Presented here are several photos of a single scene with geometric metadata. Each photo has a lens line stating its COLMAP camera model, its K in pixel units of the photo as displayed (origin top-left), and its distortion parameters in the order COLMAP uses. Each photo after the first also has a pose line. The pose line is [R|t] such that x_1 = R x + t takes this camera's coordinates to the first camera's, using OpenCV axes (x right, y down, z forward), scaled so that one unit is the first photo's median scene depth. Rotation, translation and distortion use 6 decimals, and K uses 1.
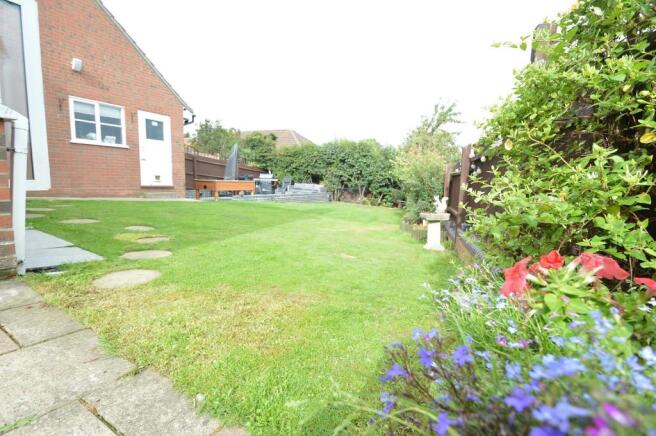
lens RADIAL K [[293.9, 0, 328.0], [0, 293.9, 218.0], [0, 0, 1]] dist [0.001448, 0.000183]
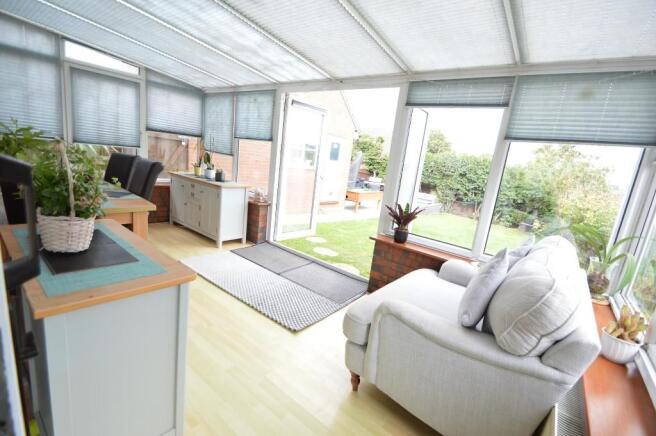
lens RADIAL K [[293.9, 0, 328.0], [0, 293.9, 218.0], [0, 0, 1]] dist [0.001448, 0.000183]
pose [[0.983866, 0.111751, -0.139713, -0.244979], [-0.103122, 0.992371, 0.067568, -0.070019], [0.146198, -0.052070, 0.987884, -0.063228]]
